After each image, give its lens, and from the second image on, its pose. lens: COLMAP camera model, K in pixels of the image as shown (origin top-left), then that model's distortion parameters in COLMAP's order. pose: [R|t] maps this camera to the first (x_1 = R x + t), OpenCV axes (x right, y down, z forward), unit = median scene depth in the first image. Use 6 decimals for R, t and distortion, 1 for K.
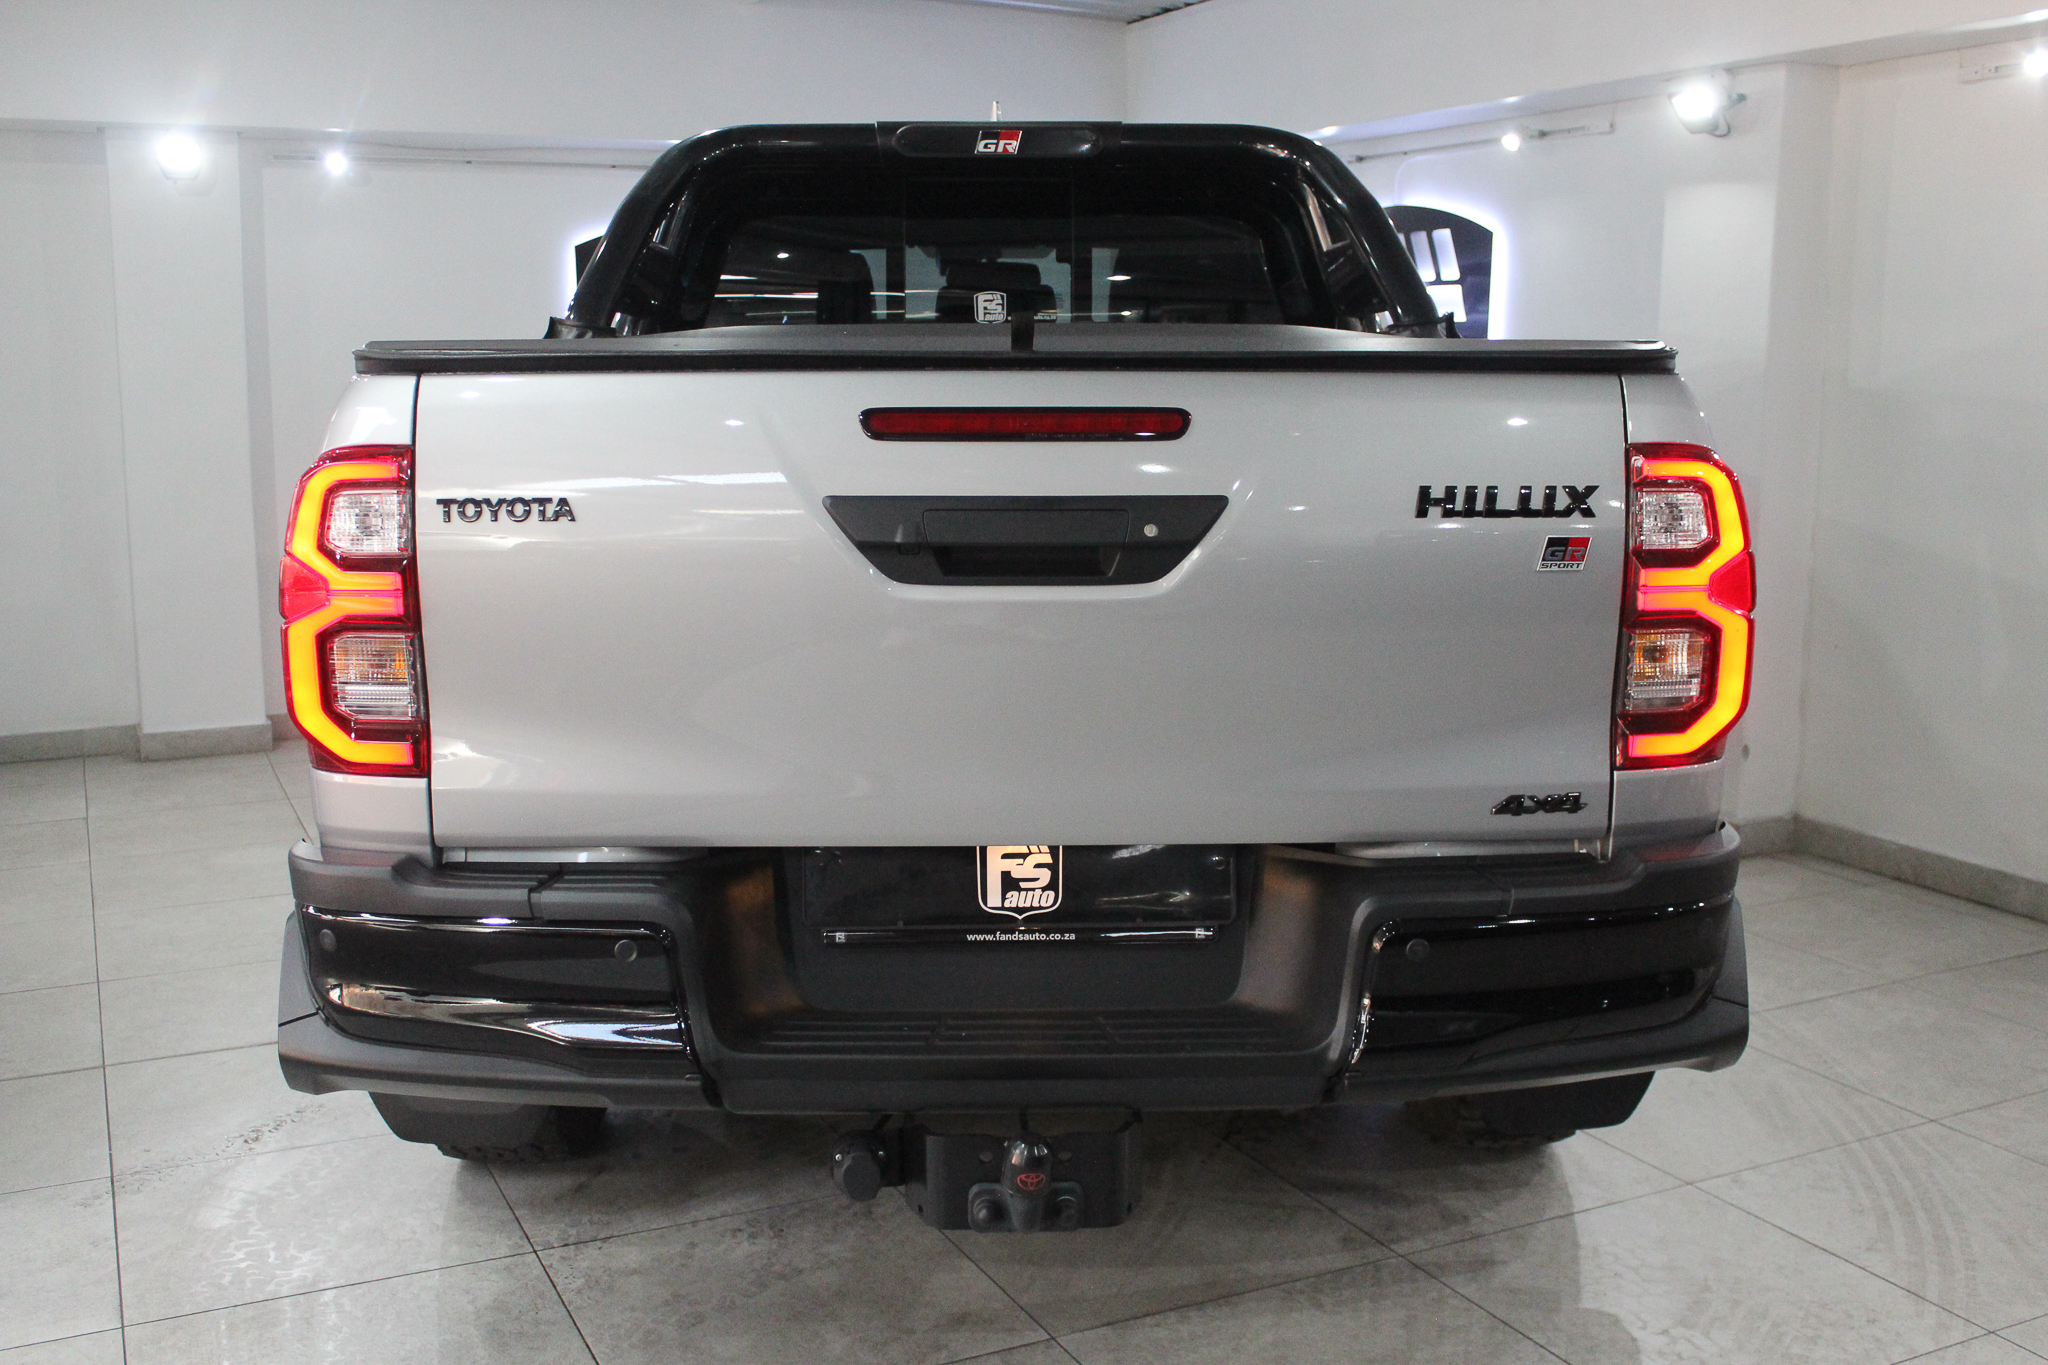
lens RADIAL K [[2018.0, 0, 1018.7], [0, 2018.0, 704.4], [0, 0, 1]] dist [-0.110830, -0.015191]
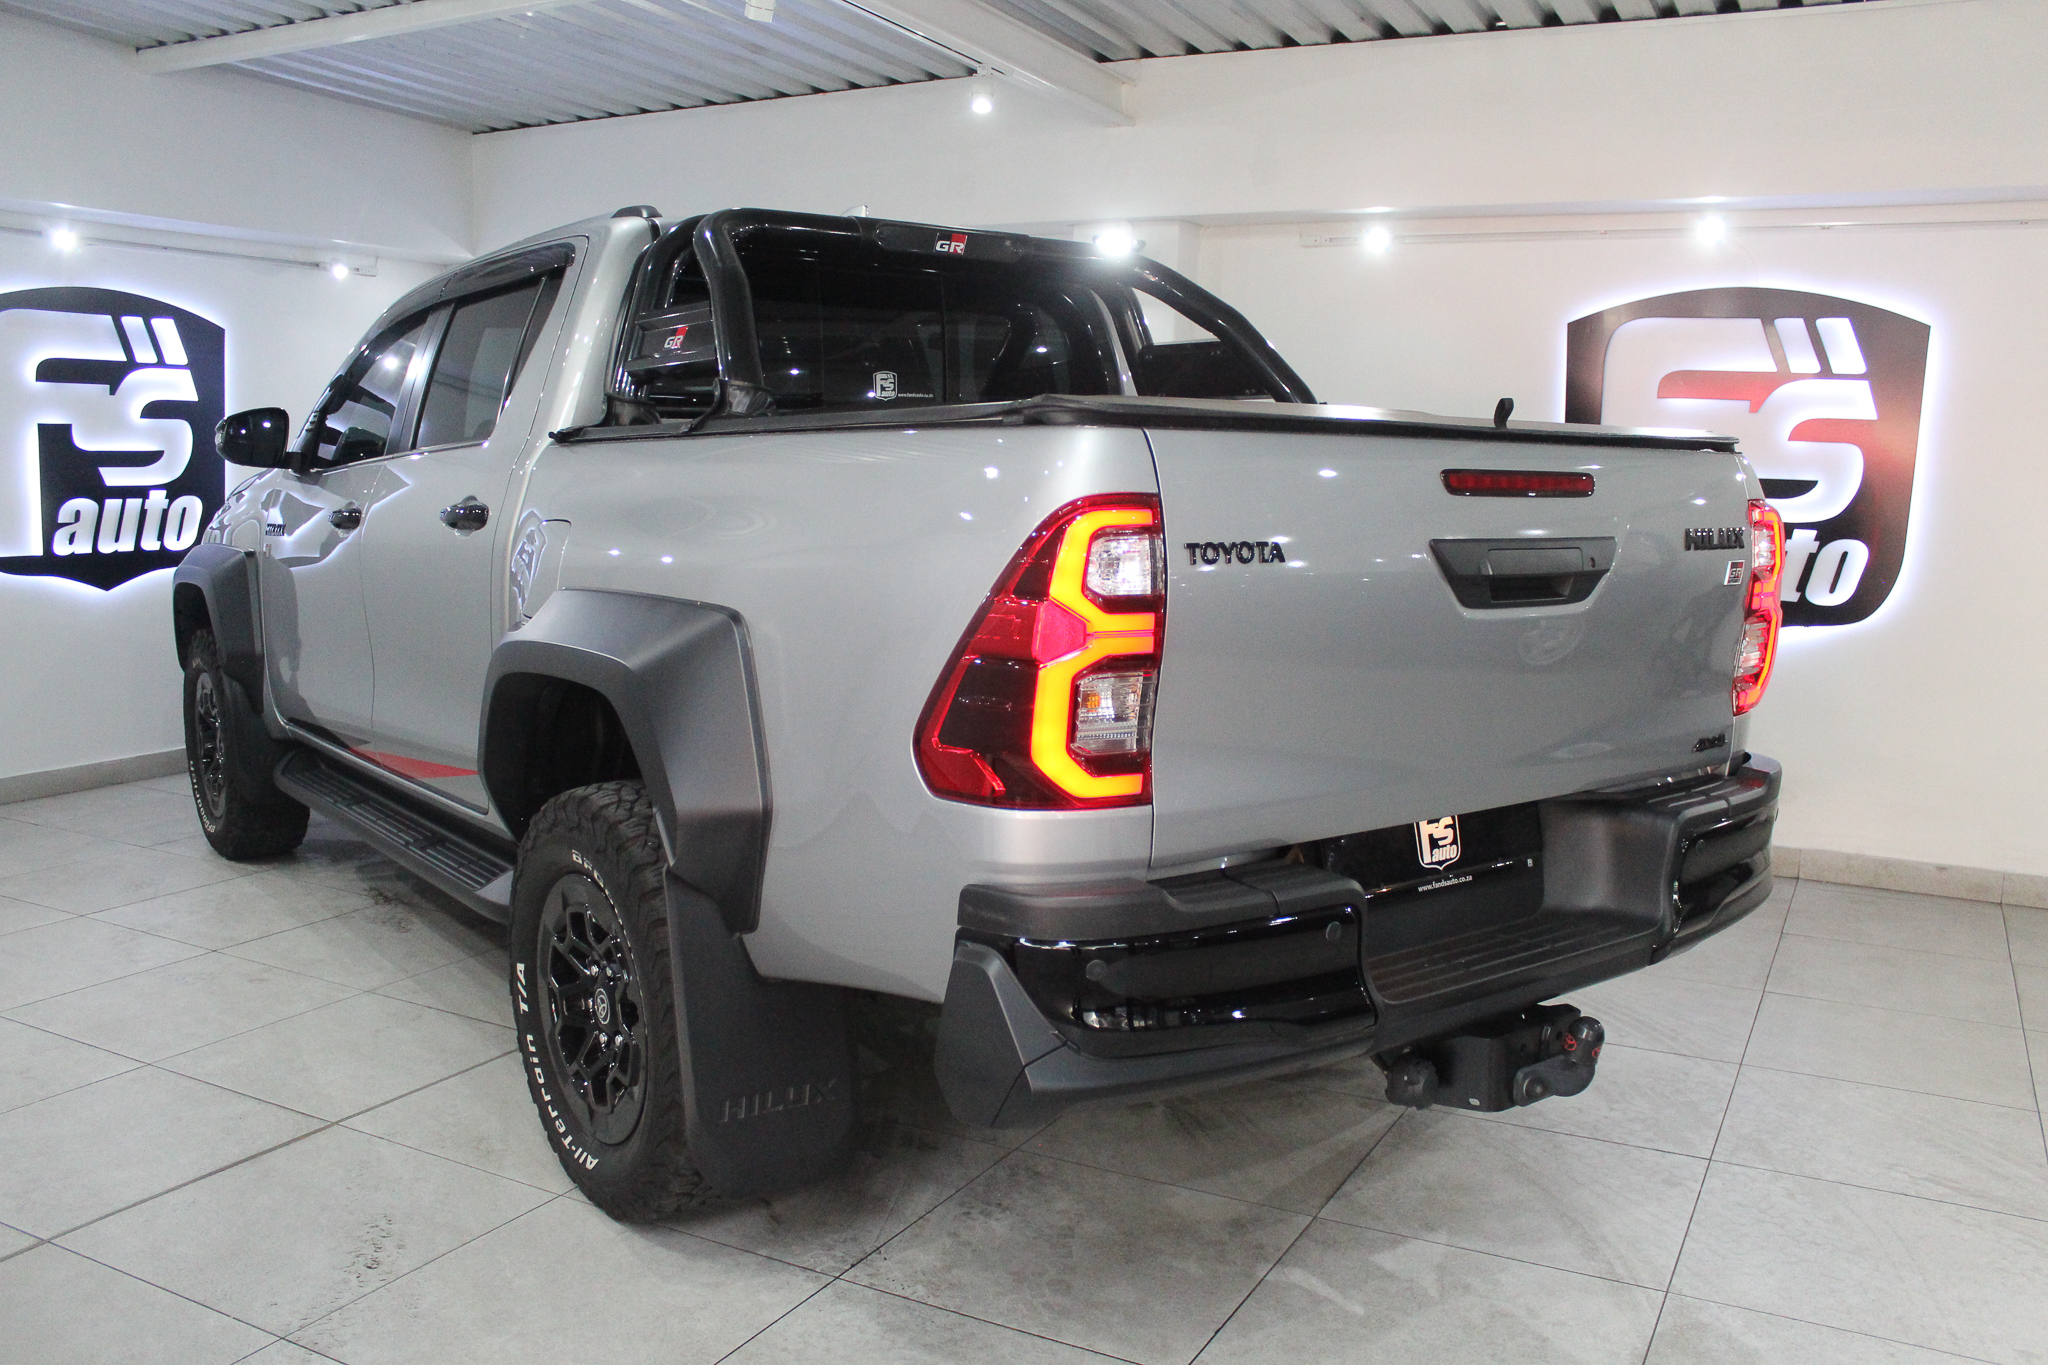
lens RADIAL K [[1710.4, 0, 1024.0], [0, 1710.4, 682.5], [0, 0, 1]] dist [-0.144485, 0.074304]
pose [[0.808796, -0.061548, 0.584860, -0.900471], [0.079425, 0.996829, -0.004935, -0.029850], [-0.582701, 0.050444, 0.811119, 0.299329]]
